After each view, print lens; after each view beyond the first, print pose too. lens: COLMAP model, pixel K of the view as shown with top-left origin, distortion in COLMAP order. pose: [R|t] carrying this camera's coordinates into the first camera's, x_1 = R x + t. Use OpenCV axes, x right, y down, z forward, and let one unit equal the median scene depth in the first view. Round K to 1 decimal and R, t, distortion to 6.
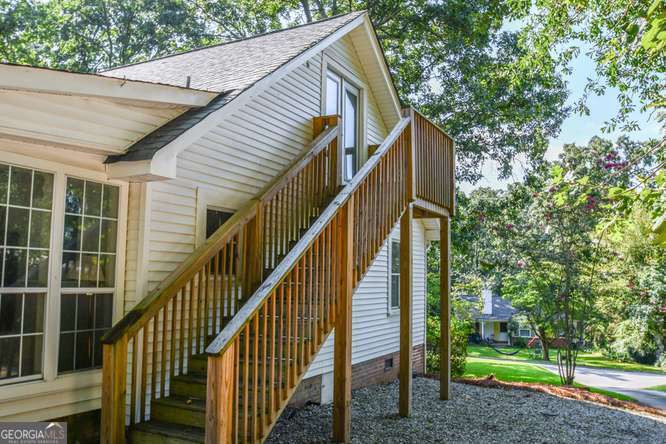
lens RADIAL K [[556.8, 0, 333.0], [0, 556.8, 222.0], [0, 0, 1]] dist [-0.058766, 0.004845]
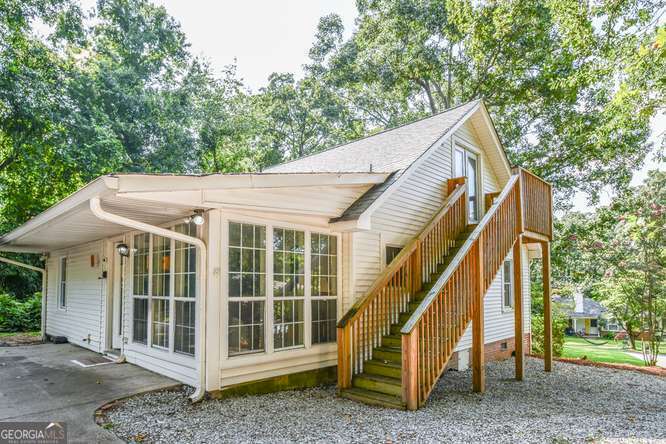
lens RADIAL K [[400.4, 0, 332.9], [0, 400.4, 268.2], [0, 0, 1]] dist [-0.027135, -0.001622]
pose [[0.959853, -0.030398, -0.278852, -0.040620], [0.045028, 0.997916, 0.046210, -0.015997], [0.276866, -0.056910, 0.959222, -0.124097]]
